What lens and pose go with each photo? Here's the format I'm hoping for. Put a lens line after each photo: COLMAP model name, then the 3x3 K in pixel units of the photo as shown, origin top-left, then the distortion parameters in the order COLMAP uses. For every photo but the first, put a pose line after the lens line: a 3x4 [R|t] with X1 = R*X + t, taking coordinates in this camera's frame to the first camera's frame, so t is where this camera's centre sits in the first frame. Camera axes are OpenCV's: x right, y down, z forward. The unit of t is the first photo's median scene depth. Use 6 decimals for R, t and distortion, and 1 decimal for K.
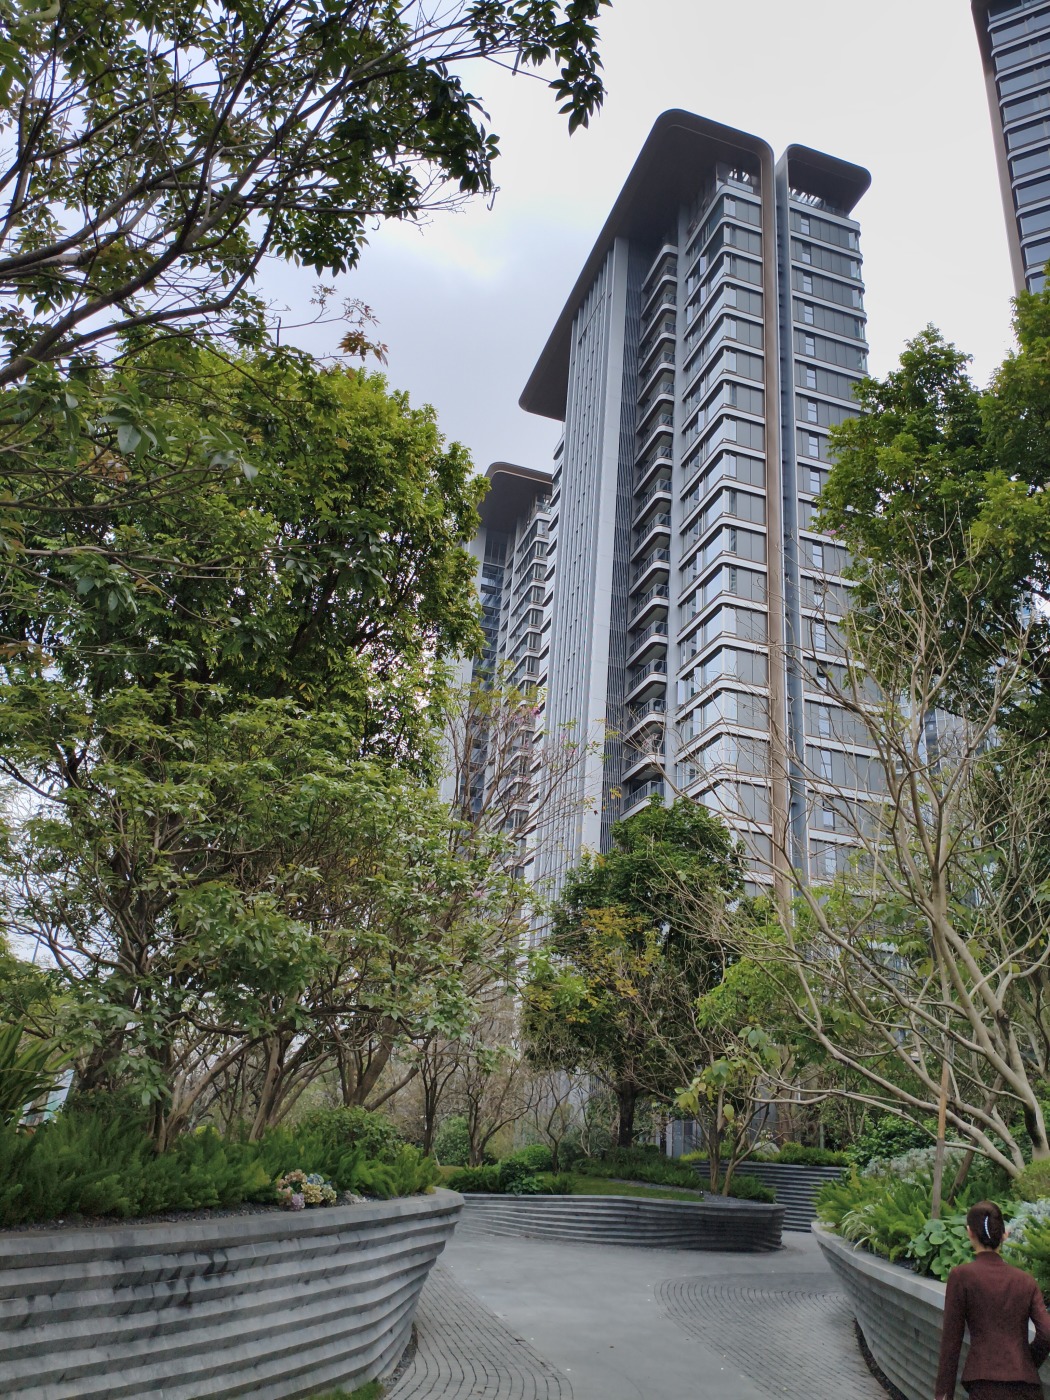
lens RADIAL K [[1046.6, 0, 530.2], [0, 1046.6, 704.4], [0, 0, 1]] dist [-0.007141, -0.000277]
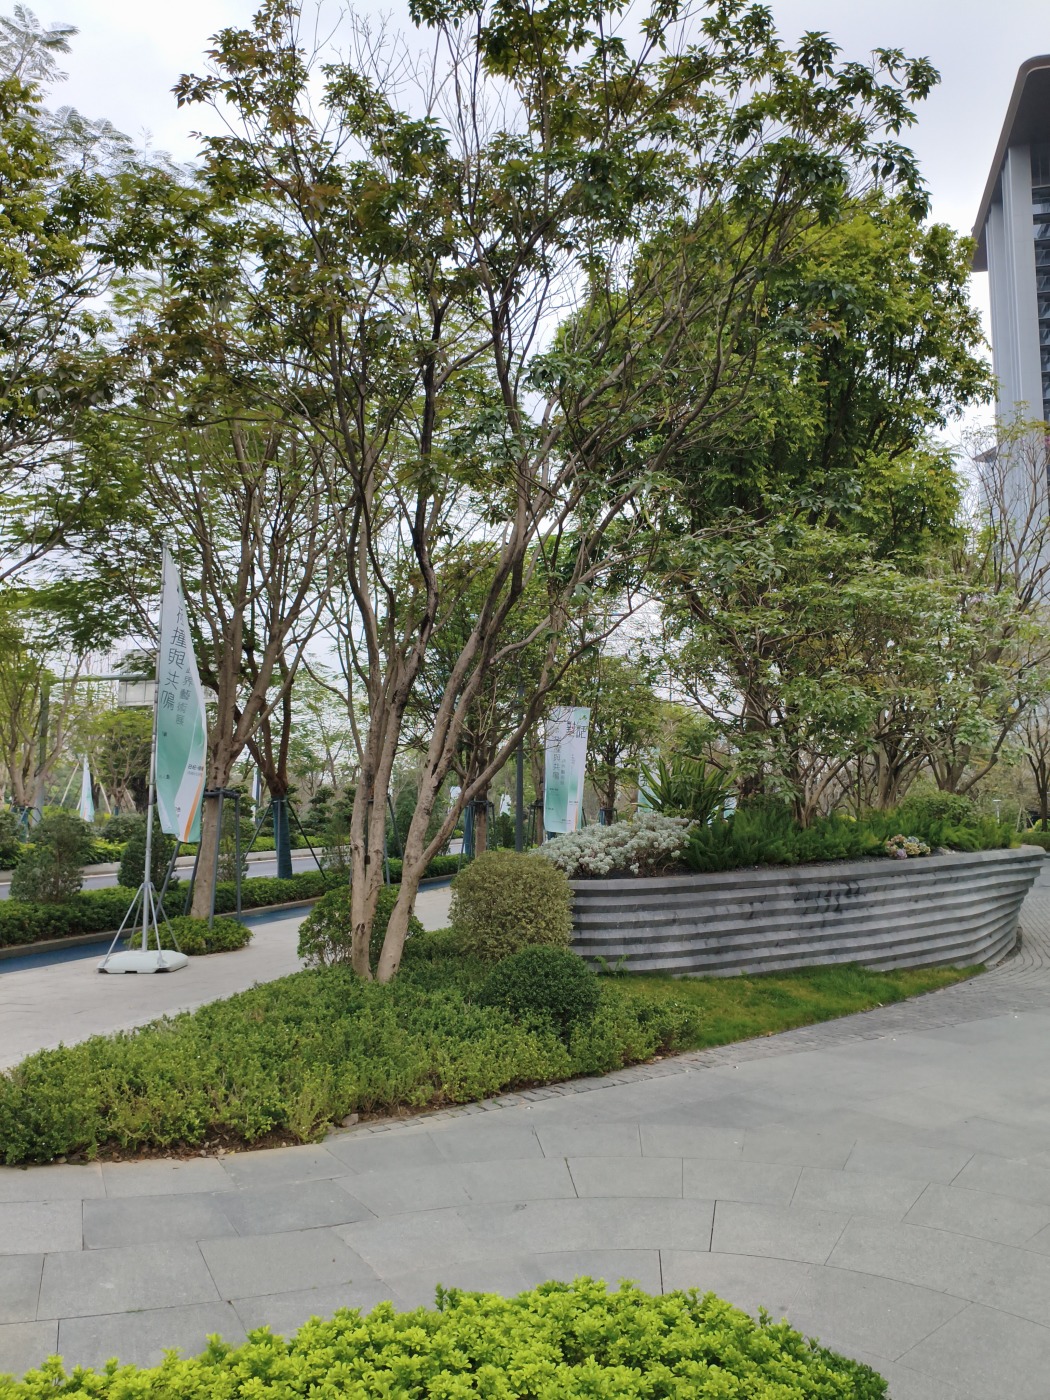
lens RADIAL K [[1046.6, 0, 527.7], [0, 1046.6, 697.8], [0, 0, 1]] dist [-0.007141, -0.000277]
pose [[0.836666, -0.128578, -0.532407, 0.177933], [0.265675, 0.945314, 0.189206, -0.184622], [0.478964, -0.299749, 0.825072, -0.487218]]
